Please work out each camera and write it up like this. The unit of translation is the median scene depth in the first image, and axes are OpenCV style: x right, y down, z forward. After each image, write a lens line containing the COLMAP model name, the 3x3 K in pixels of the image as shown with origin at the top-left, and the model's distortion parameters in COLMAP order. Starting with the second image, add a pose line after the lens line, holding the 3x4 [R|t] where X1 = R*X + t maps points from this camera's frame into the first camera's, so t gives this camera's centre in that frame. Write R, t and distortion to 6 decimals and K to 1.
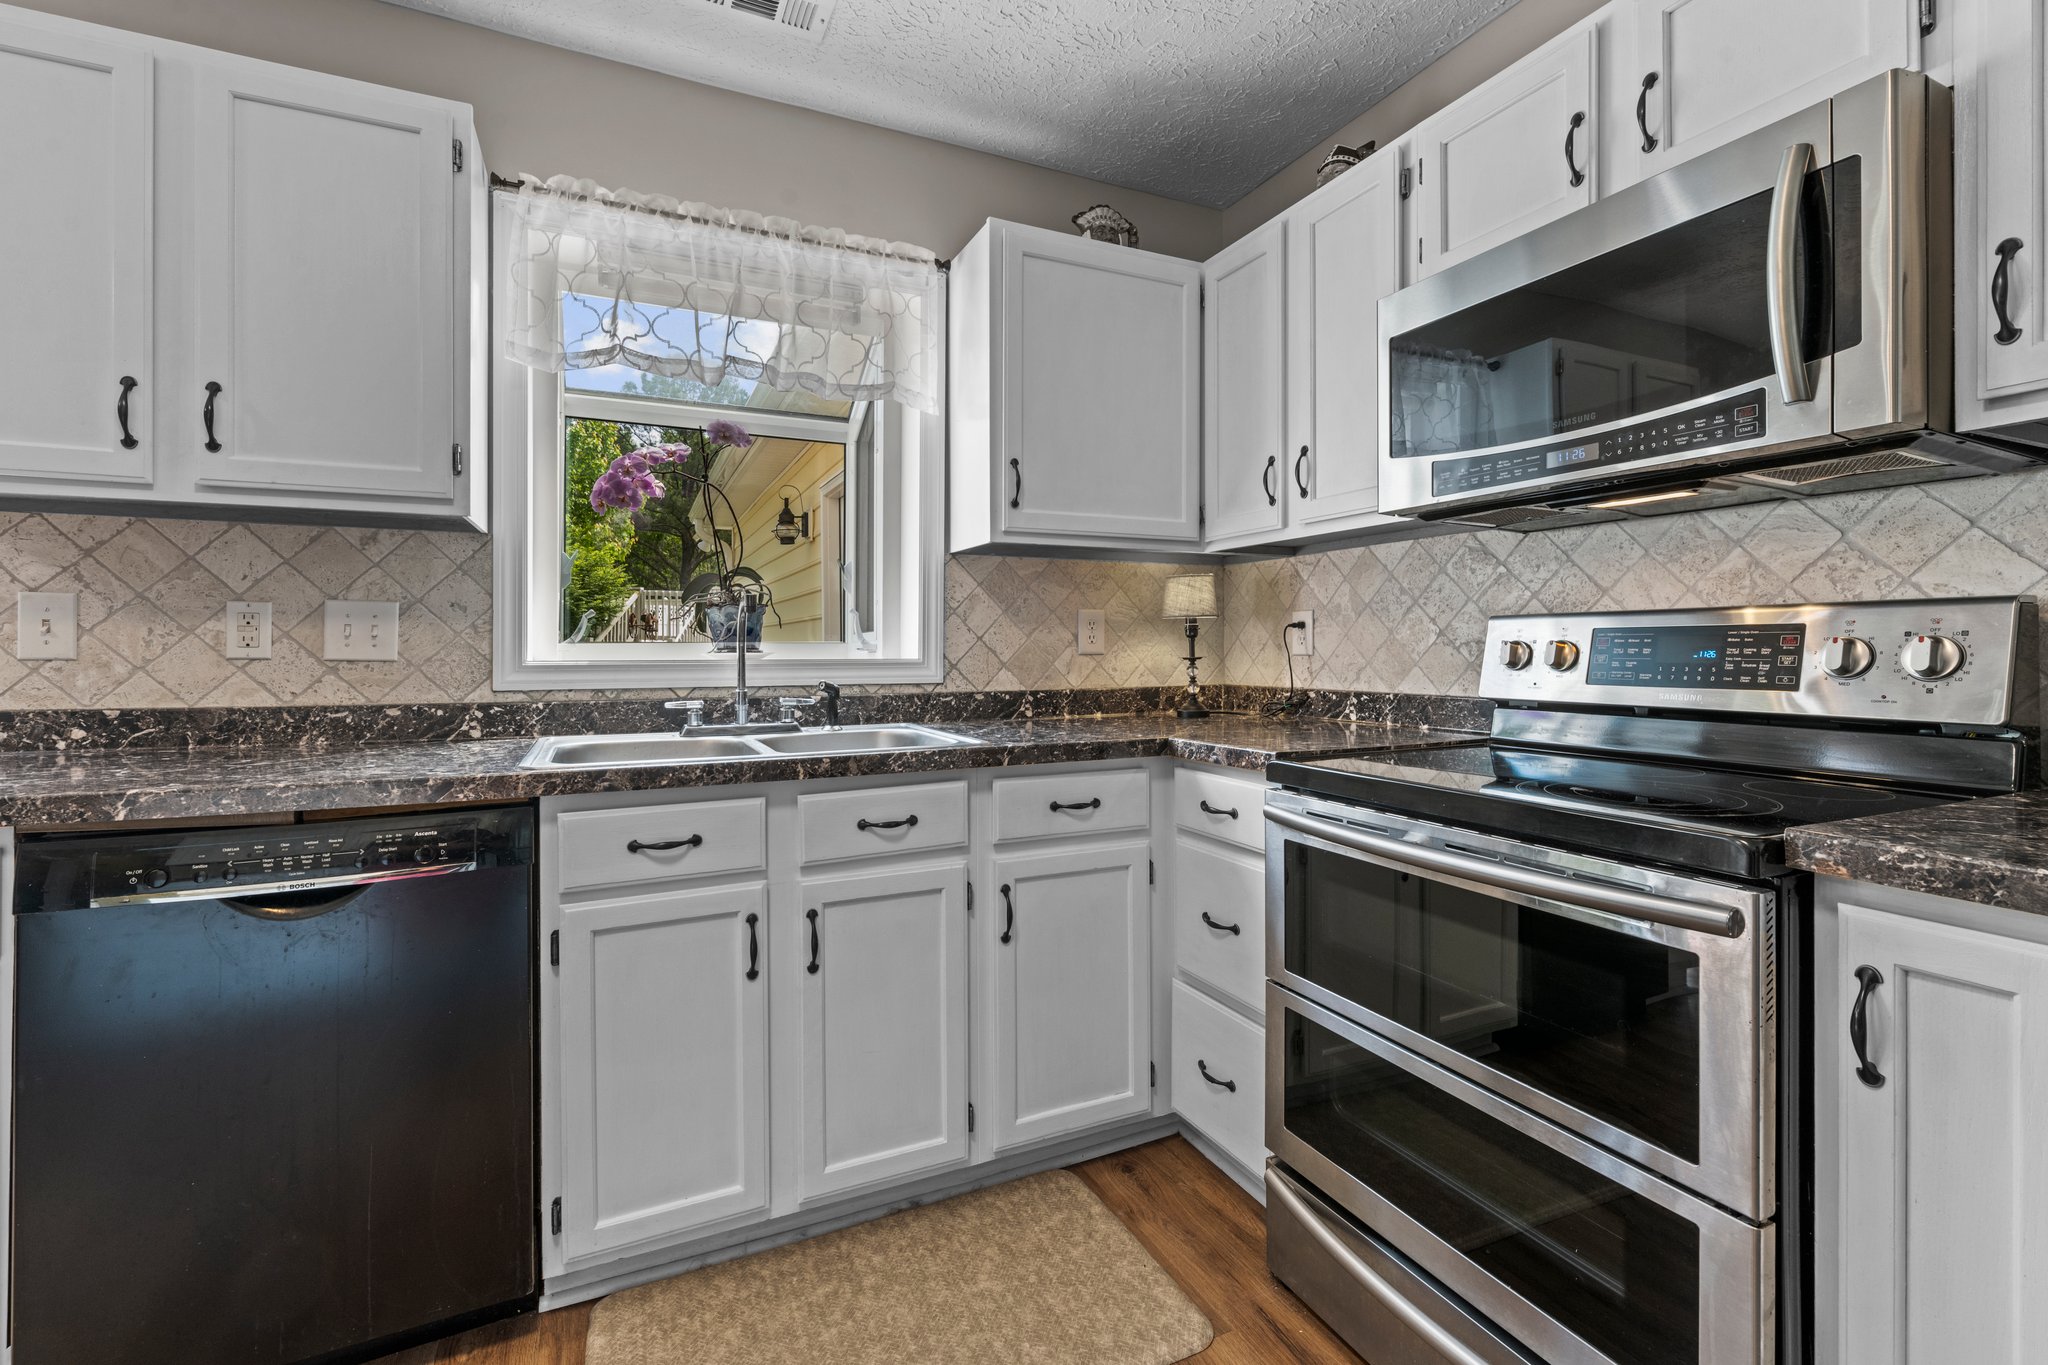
lens RADIAL K [[902.6, 0, 1027.4], [0, 902.6, 641.2], [0, 0, 1]] dist [0.000329, 0.000165]
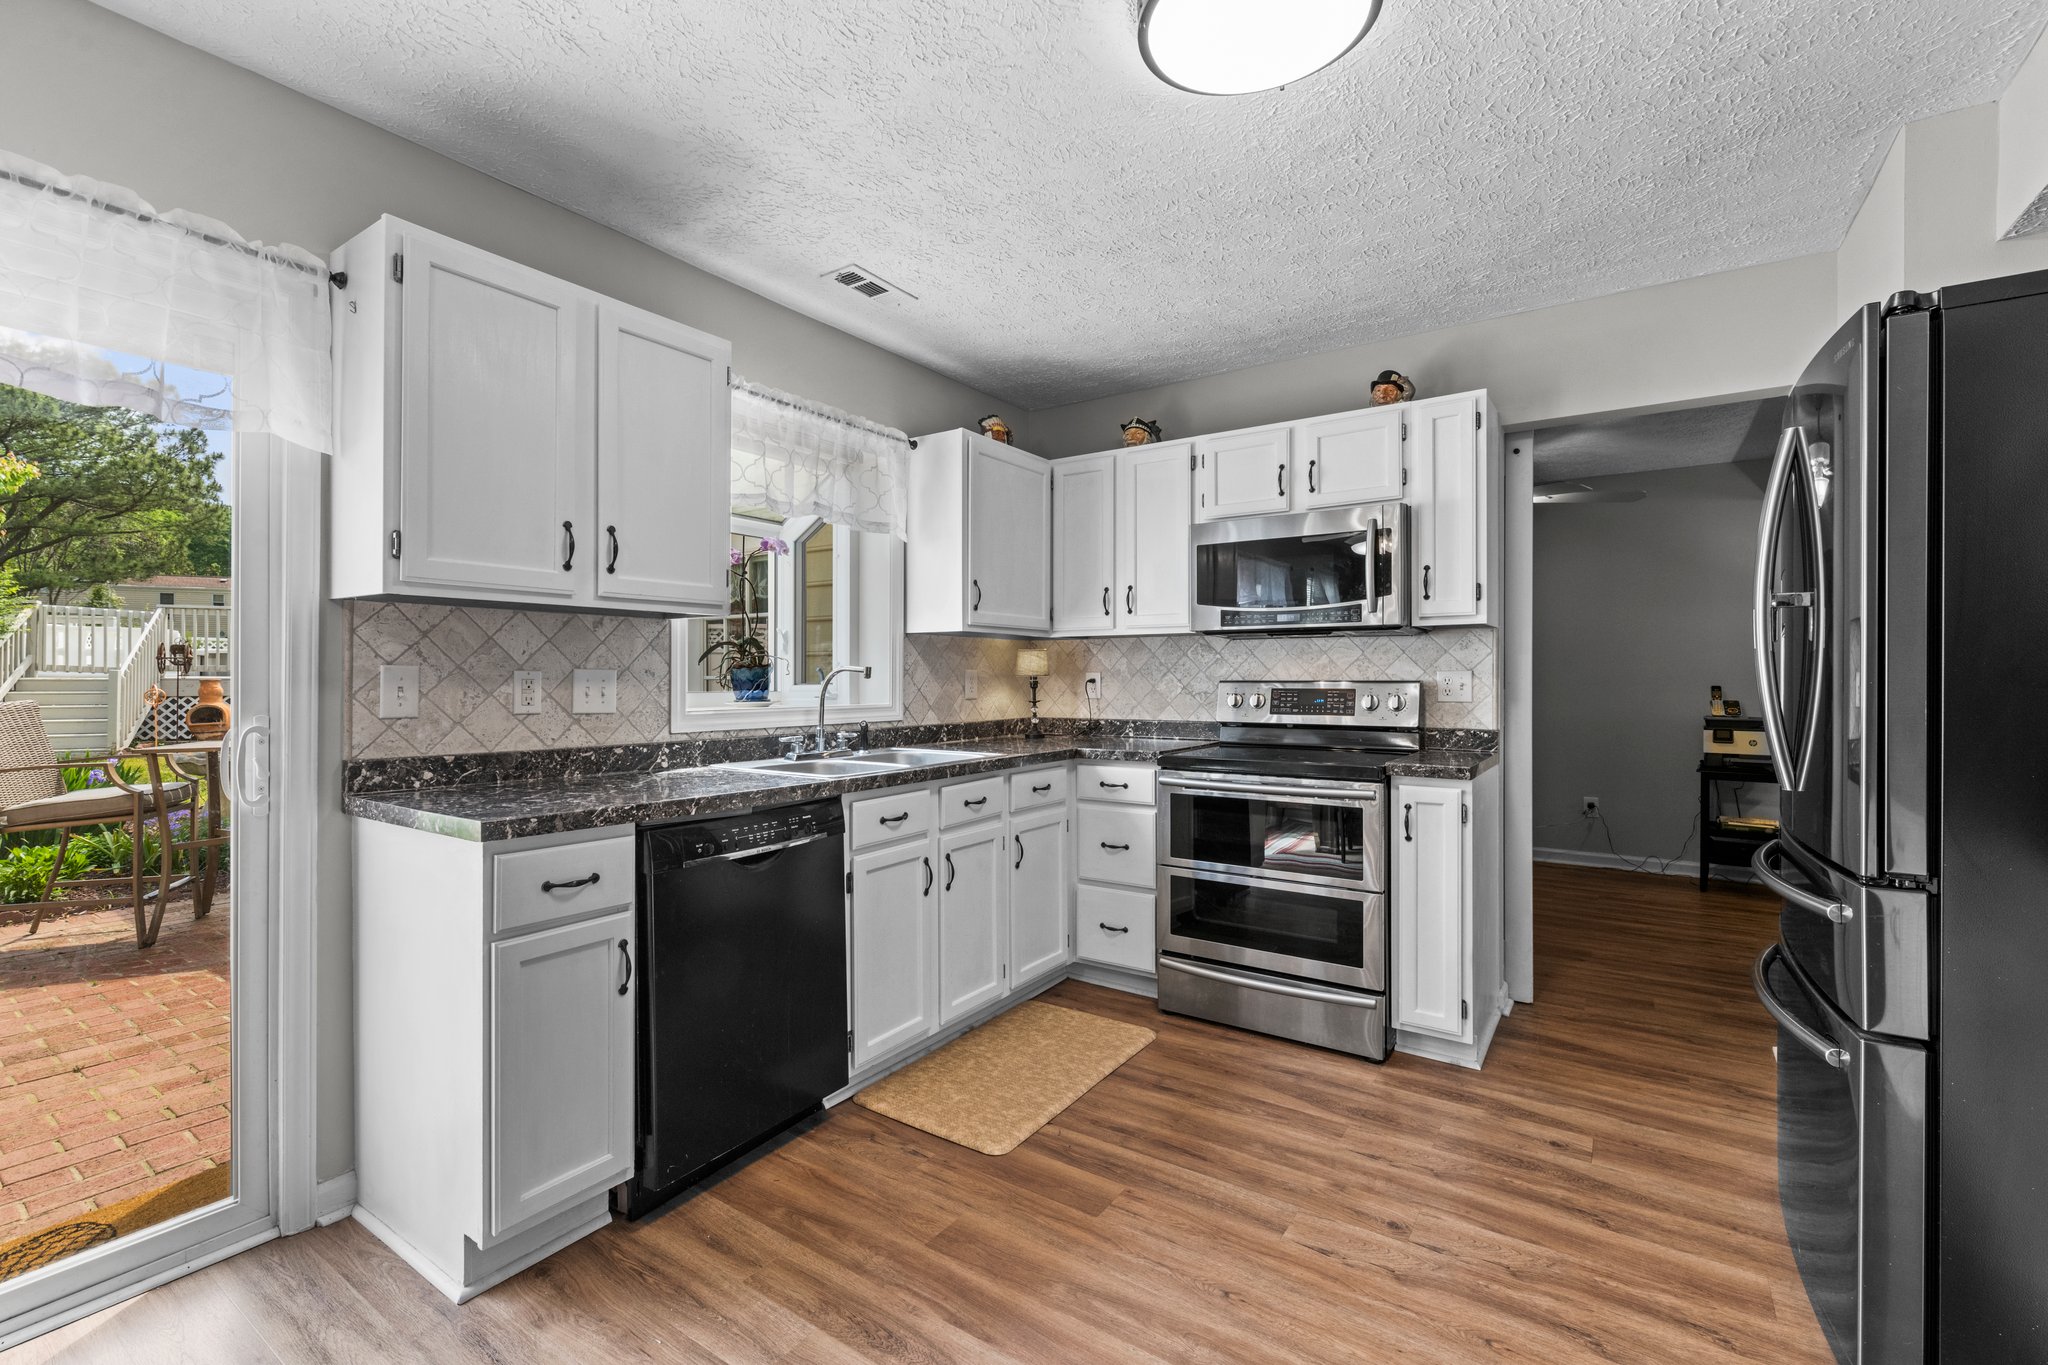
lens RADIAL K [[897.2, 0, 1018.5], [0, 897.2, 663.6], [0, 0, 1]] dist [-0.000583, -0.000203]
pose [[0.859531, 0.009468, 0.510996, -0.908653], [-0.005443, 0.999941, -0.009371, -0.045601], [-0.511055, 0.005273, 0.859532, -0.493495]]
